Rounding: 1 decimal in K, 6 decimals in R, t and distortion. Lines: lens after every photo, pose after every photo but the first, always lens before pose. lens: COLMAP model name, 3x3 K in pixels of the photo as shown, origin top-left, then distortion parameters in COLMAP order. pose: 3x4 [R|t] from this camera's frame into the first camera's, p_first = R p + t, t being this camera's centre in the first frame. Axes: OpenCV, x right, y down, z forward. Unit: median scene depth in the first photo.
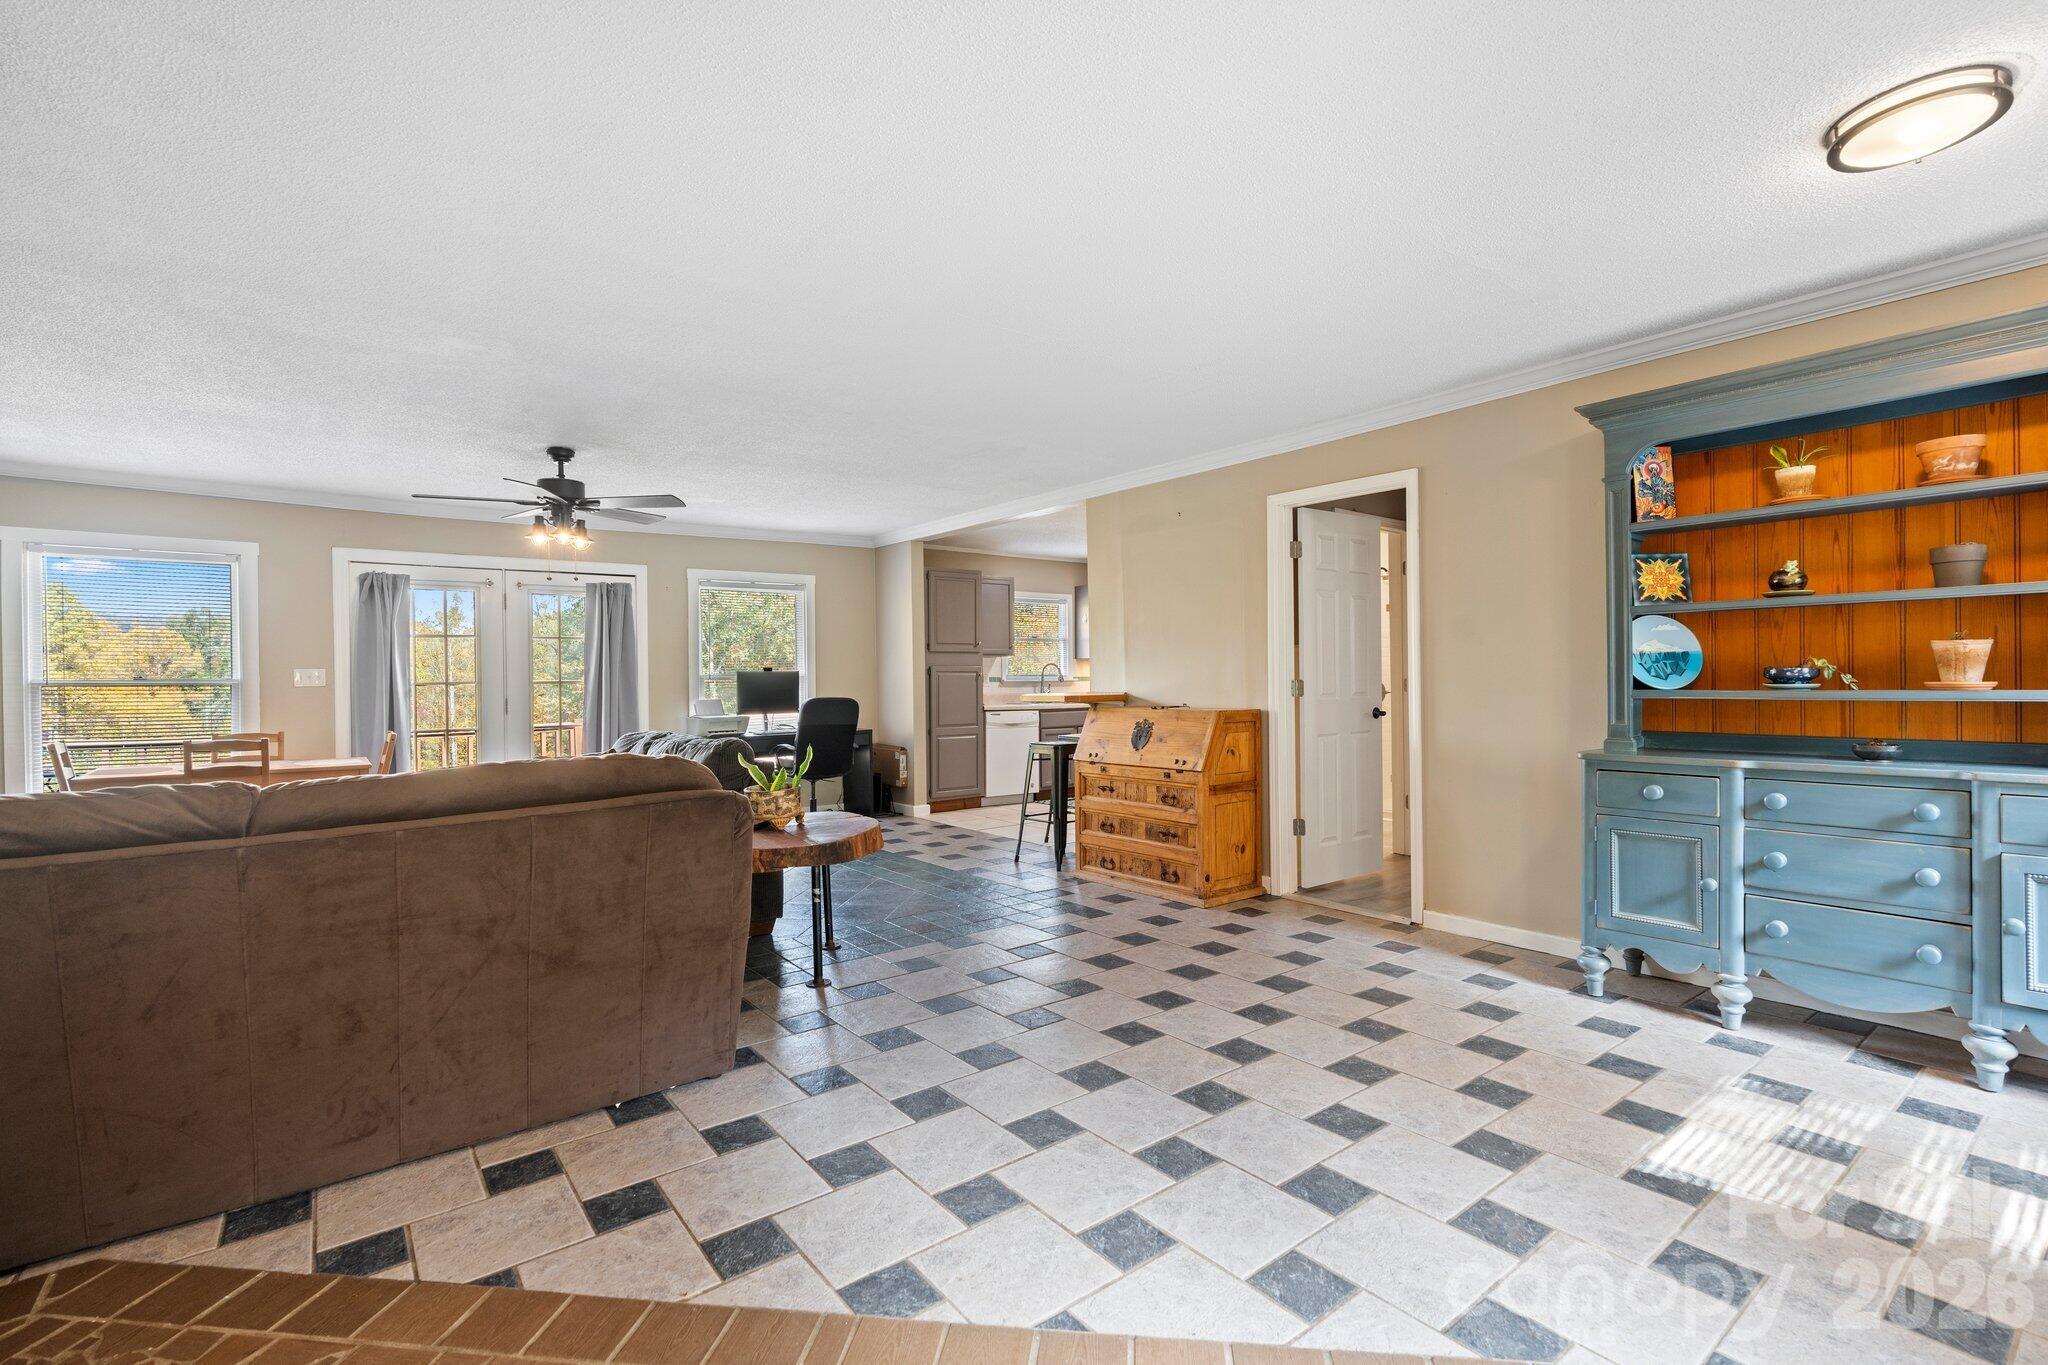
lens RADIAL K [[919.2, 0, 1030.4], [0, 919.2, 675.7], [0, 0, 1]] dist [-0.002364, 0.000284]
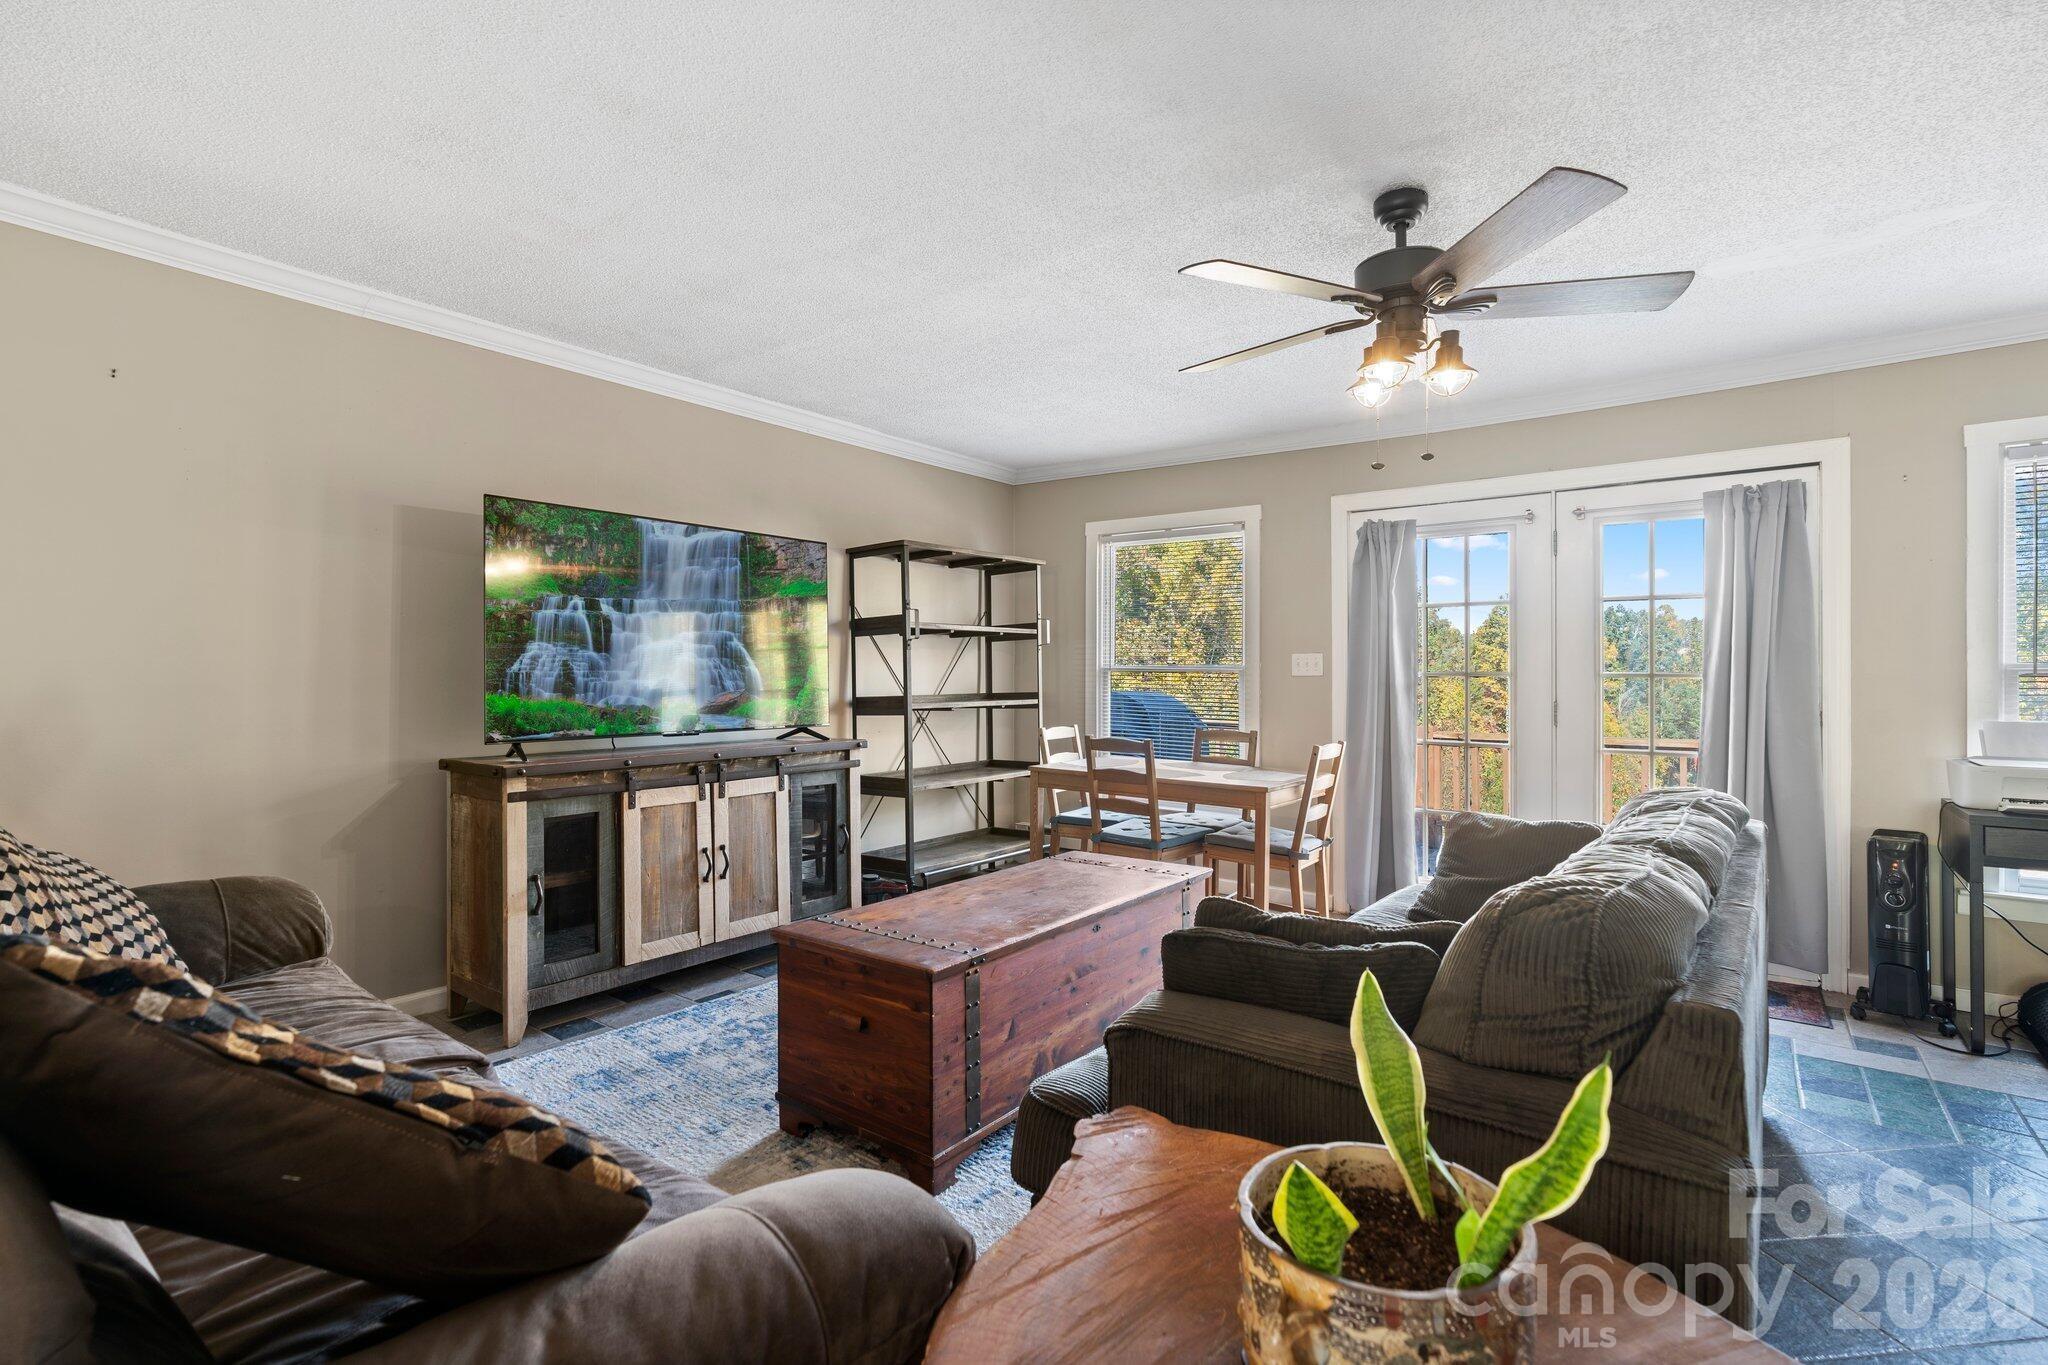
lens RADIAL K [[919.2, 0, 1030.4], [0, 919.2, 675.7], [0, 0, 1]] dist [-0.002364, 0.000284]
pose [[0.255495, 0.014844, -0.966697, -0.067216], [-0.006249, 0.999887, 0.013702, 0.002646], [0.966790, 0.002540, 0.255558, 0.539059]]
